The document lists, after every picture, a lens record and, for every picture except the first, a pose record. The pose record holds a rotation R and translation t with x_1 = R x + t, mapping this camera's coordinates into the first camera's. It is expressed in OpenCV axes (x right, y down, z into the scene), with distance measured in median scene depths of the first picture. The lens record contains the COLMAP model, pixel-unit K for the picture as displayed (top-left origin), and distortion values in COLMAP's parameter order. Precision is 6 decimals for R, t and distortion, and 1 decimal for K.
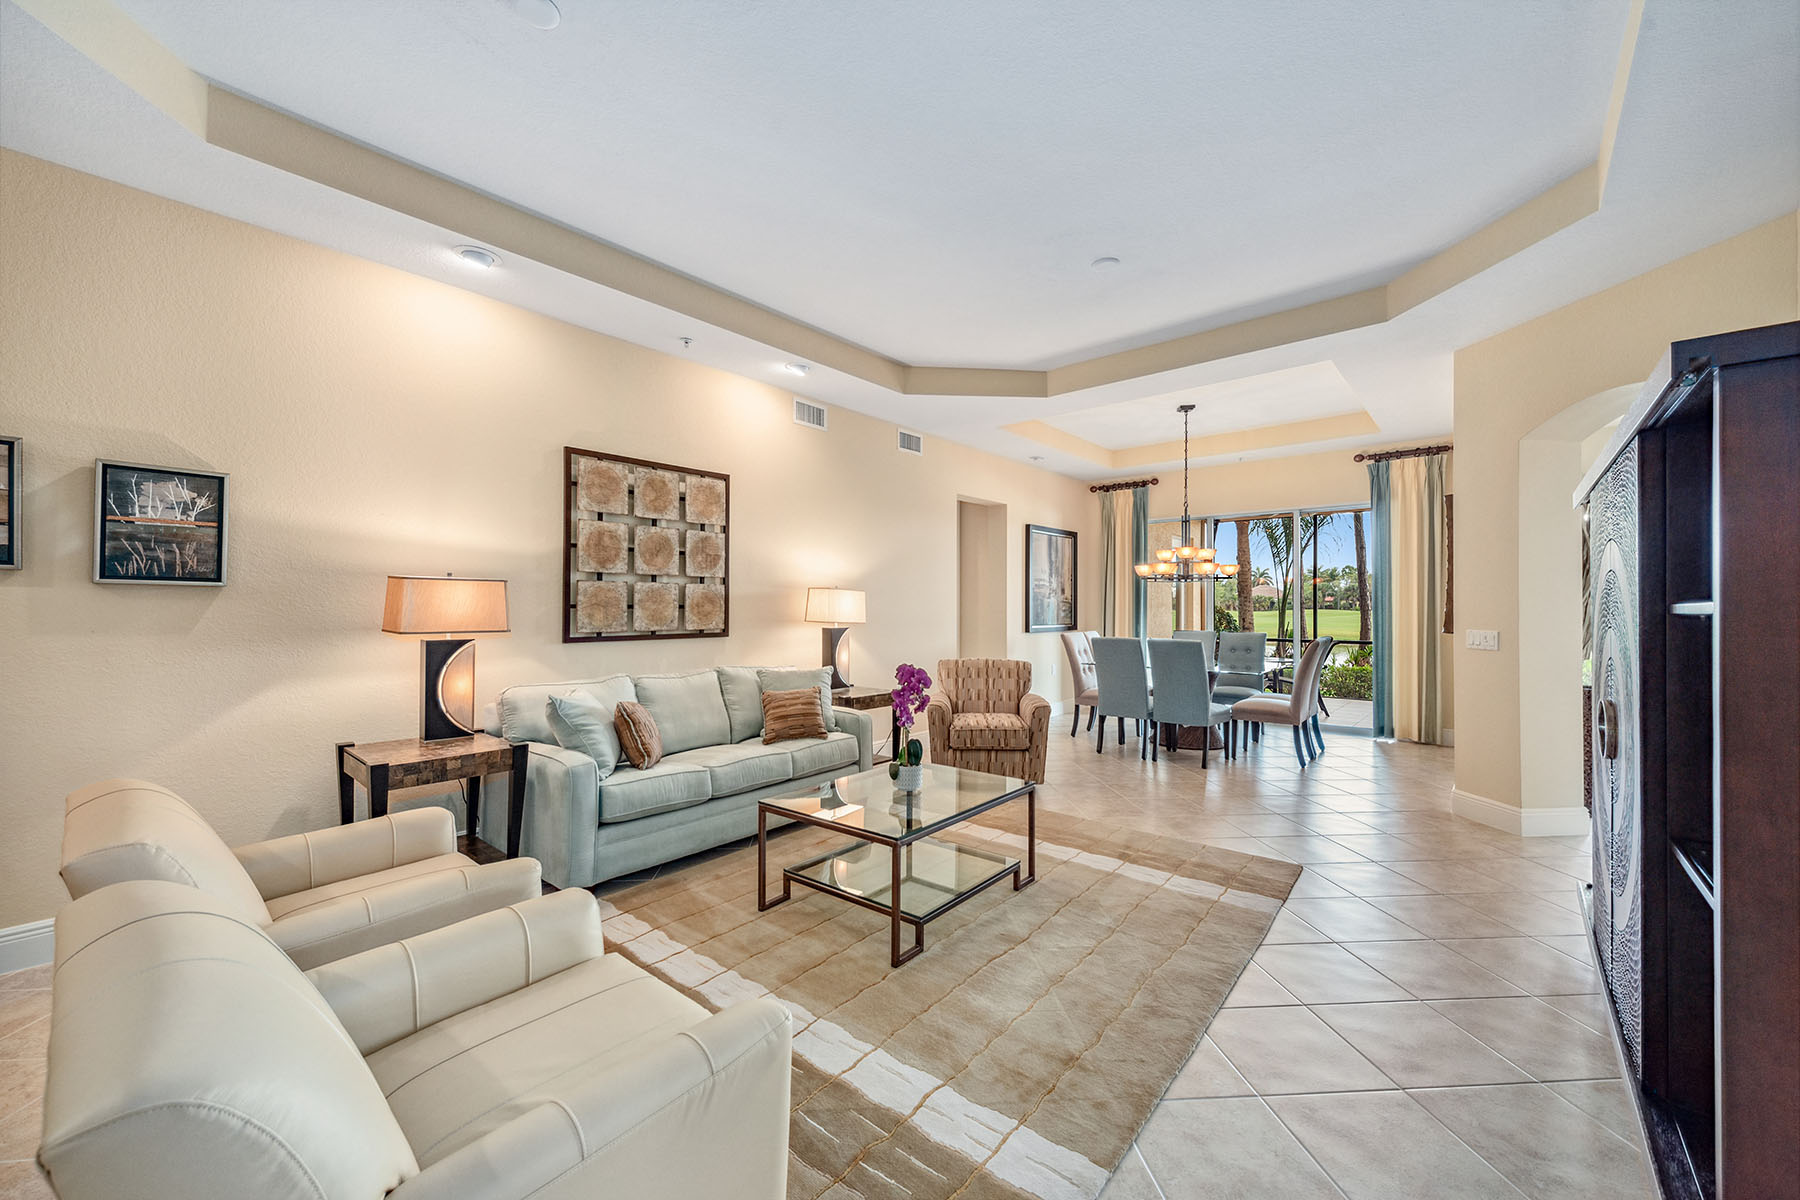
lens RADIAL K [[703.4, 0, 888.0], [0, 703.4, 605.9], [0, 0, 1]] dist [0.008616, -0.001146]
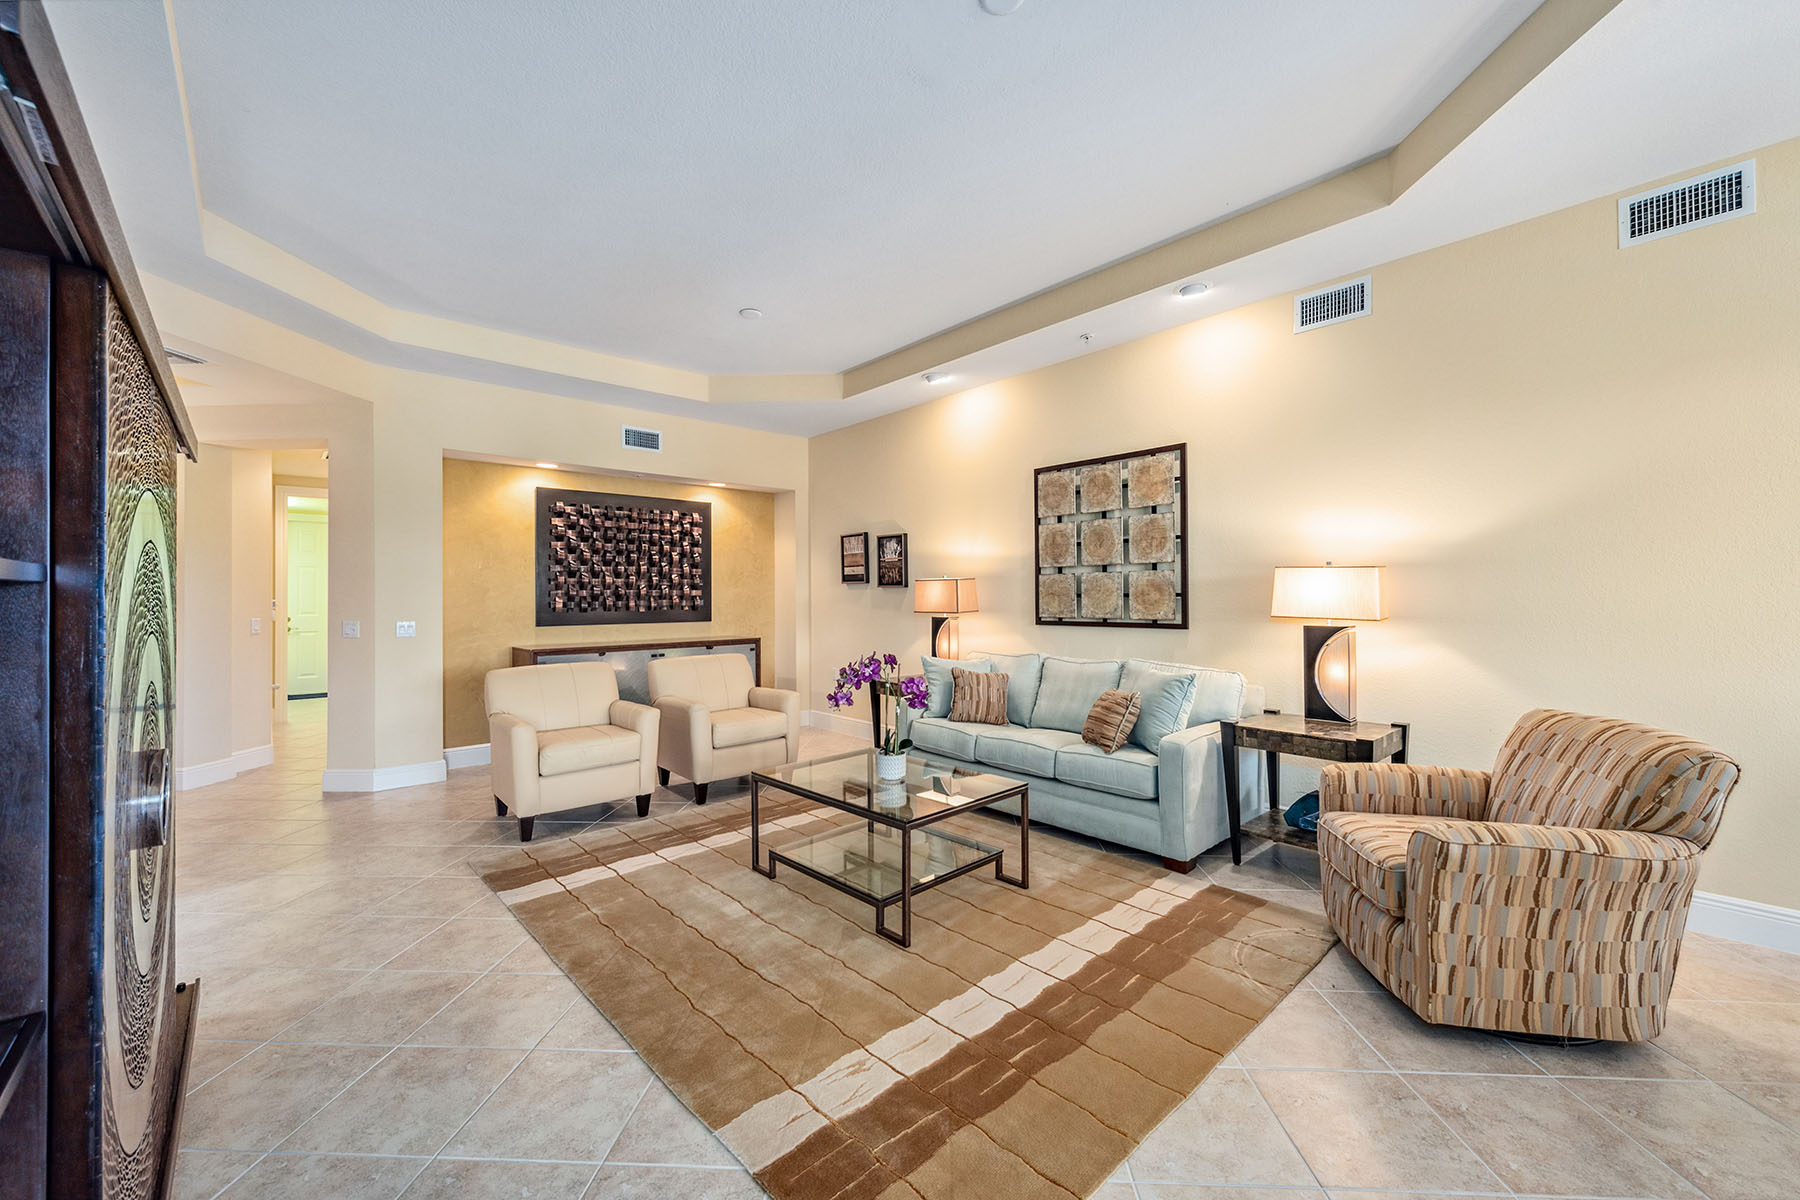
lens RADIAL K [[703.4, 0, 915.5], [0, 703.4, 599.8], [0, 0, 1]] dist [0.008616, -0.001146]
pose [[-0.118291, 0.003694, -0.992972, 0.741076], [0.007485, 0.999968, 0.002829, 0.002879], [0.992951, -0.007098, -0.118315, 0.841085]]
